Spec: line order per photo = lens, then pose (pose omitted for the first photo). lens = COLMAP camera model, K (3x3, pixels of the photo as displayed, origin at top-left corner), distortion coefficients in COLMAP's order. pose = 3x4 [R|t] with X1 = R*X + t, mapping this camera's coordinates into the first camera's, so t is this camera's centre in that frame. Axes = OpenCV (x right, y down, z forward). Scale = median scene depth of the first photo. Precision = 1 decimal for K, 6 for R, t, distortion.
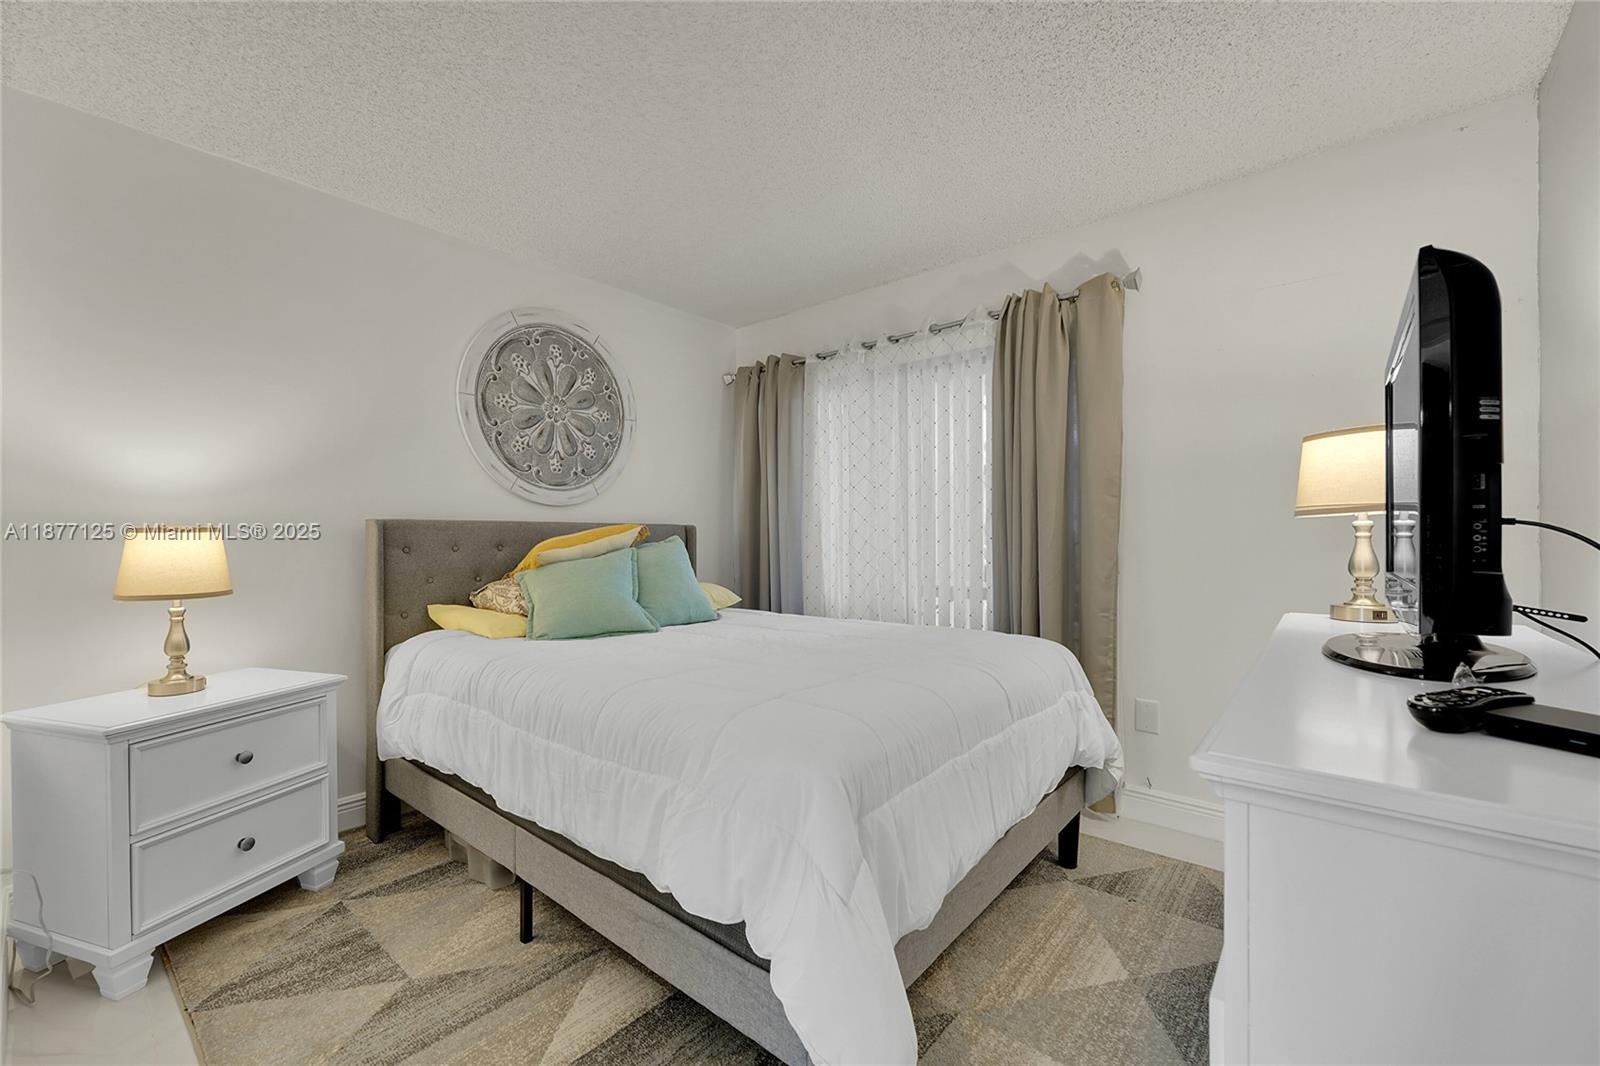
lens RADIAL K [[651.5, 0, 800.0], [0, 651.5, 533.0], [0, 0, 1]] dist [-0.000421, -0.000144]
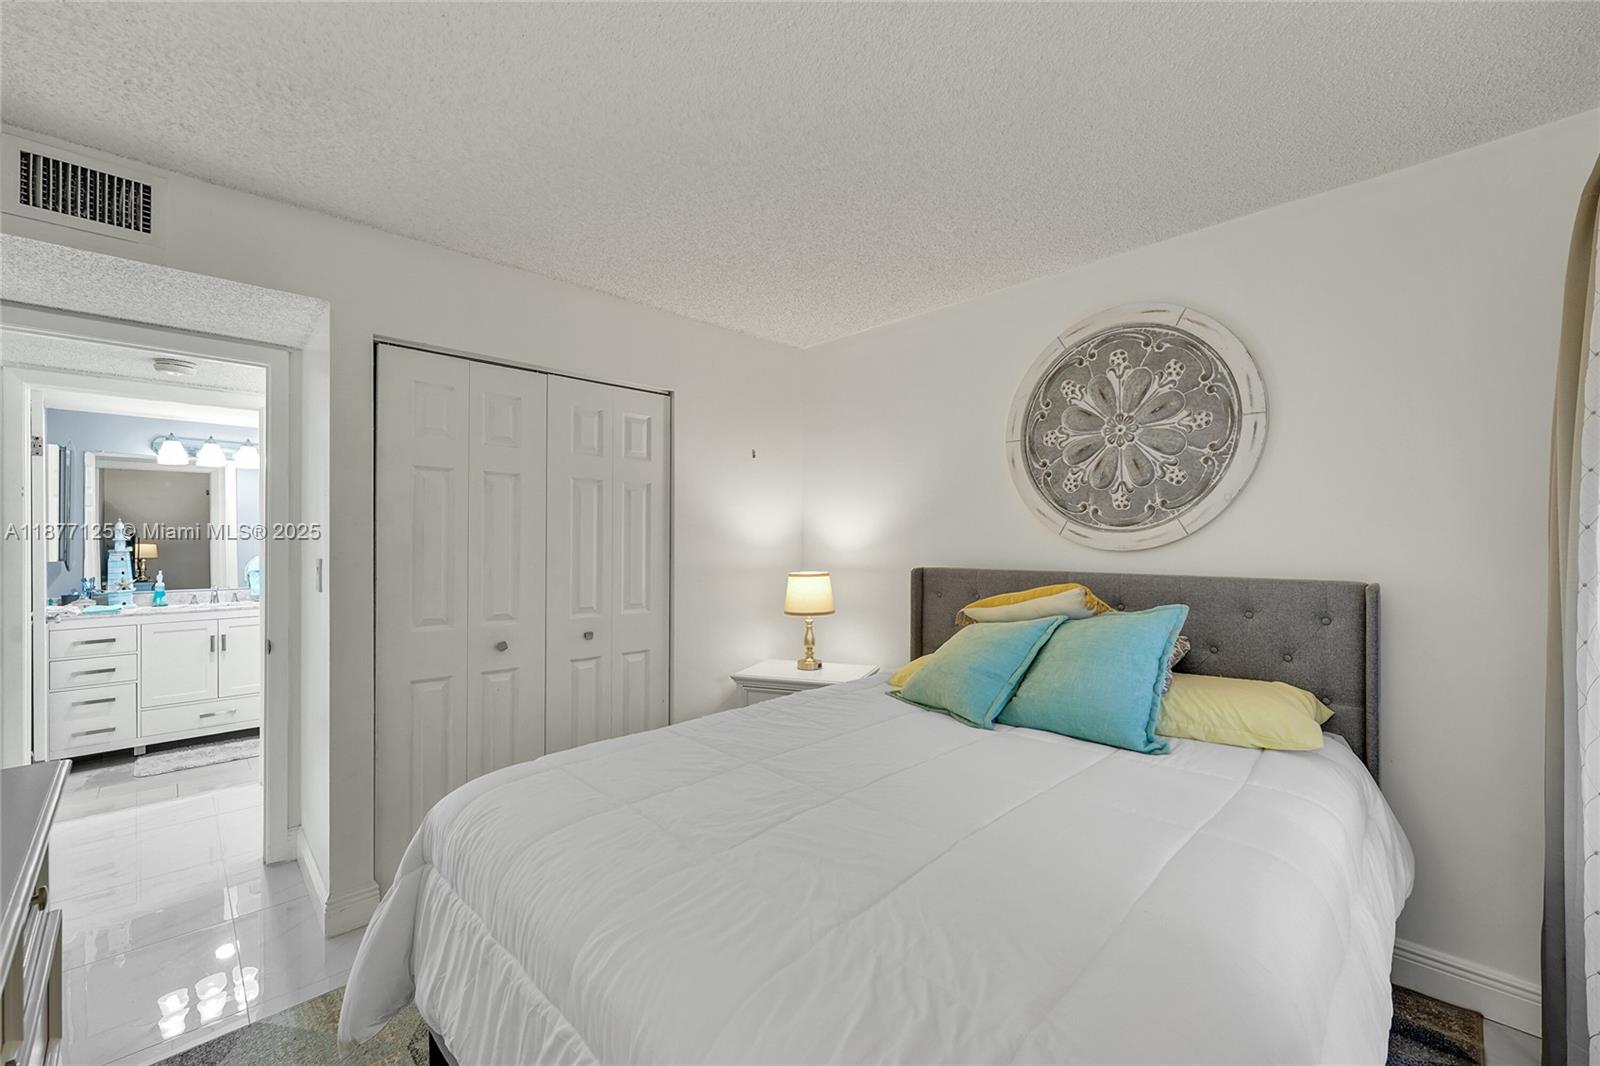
lens RADIAL K [[651.5, 0, 800.0], [0, 651.5, 533.0], [0, 0, 1]] dist [-0.000421, -0.000144]
pose [[-0.093163, -0.005790, -0.995634, 0.455564], [0.007809, 0.999948, -0.006546, -0.061859], [0.995620, -0.008384, -0.093113, 0.683348]]
